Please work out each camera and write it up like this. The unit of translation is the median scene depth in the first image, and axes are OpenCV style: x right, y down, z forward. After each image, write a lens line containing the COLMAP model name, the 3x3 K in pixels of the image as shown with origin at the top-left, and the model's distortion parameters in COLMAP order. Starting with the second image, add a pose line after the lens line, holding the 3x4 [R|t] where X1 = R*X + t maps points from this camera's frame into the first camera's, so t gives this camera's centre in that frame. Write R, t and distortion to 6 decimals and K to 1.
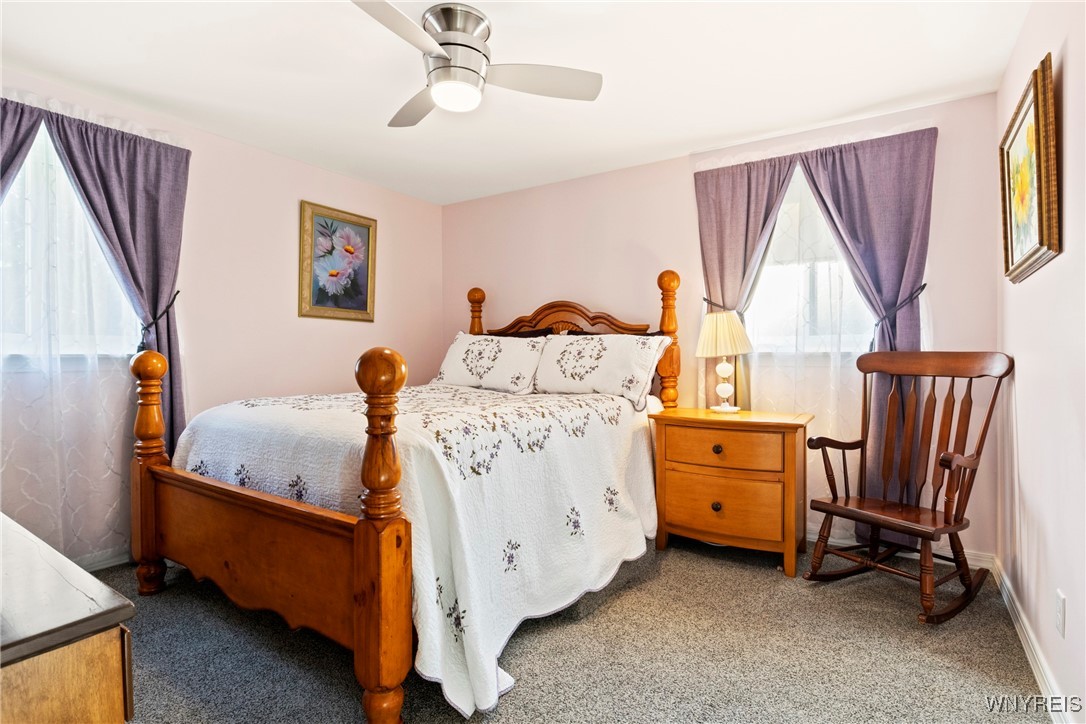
lens RADIAL K [[547.1, 0, 543.1], [0, 547.1, 358.8], [0, 0, 1]] dist [-0.021537, 0.002474]
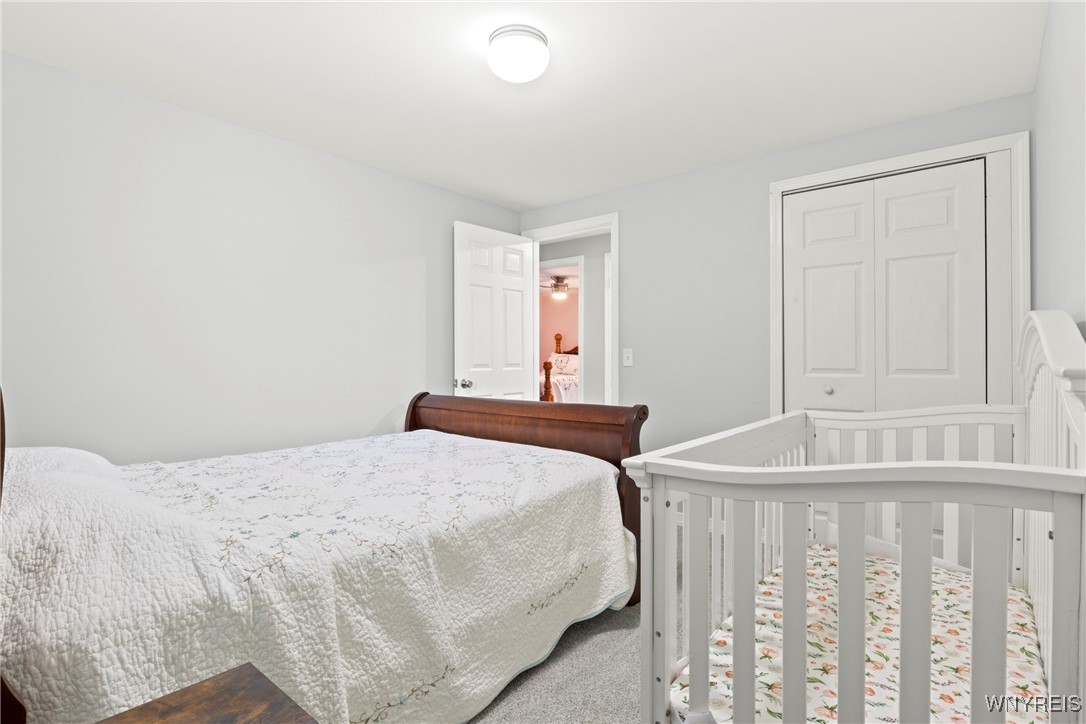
lens RADIAL K [[547.1, 0, 542.2], [0, 547.1, 361.7], [0, 0, 1]] dist [-0.021537, 0.002474]
pose [[0.994717, 0.002425, -0.102625, 0.084884], [-0.002891, 0.999986, -0.004396, 0.007240], [0.102612, 0.004669, 0.994710, -2.140376]]
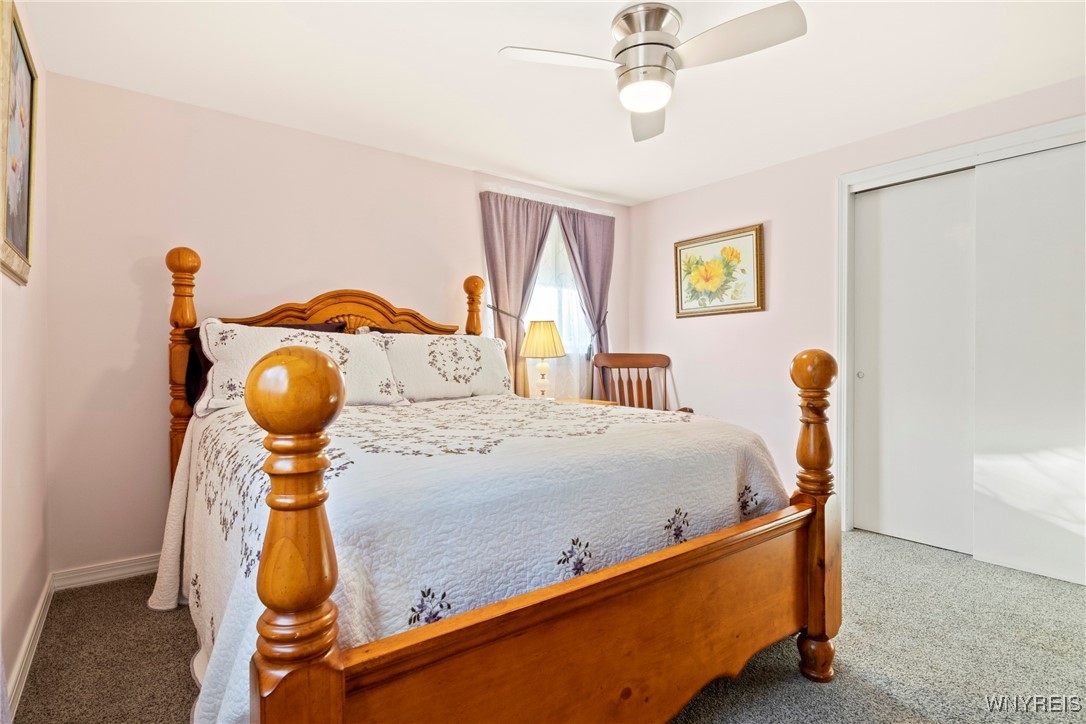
lens RADIAL K [[547.1, 0, 538.6], [0, 547.1, 358.6], [0, 0, 1]] dist [-0.021537, 0.002474]
pose [[0.322999, -0.005772, 0.946382, -0.766655], [0.007849, 0.999963, 0.003420, -0.004856], [-0.946367, 0.006324, 0.323032, 0.567505]]
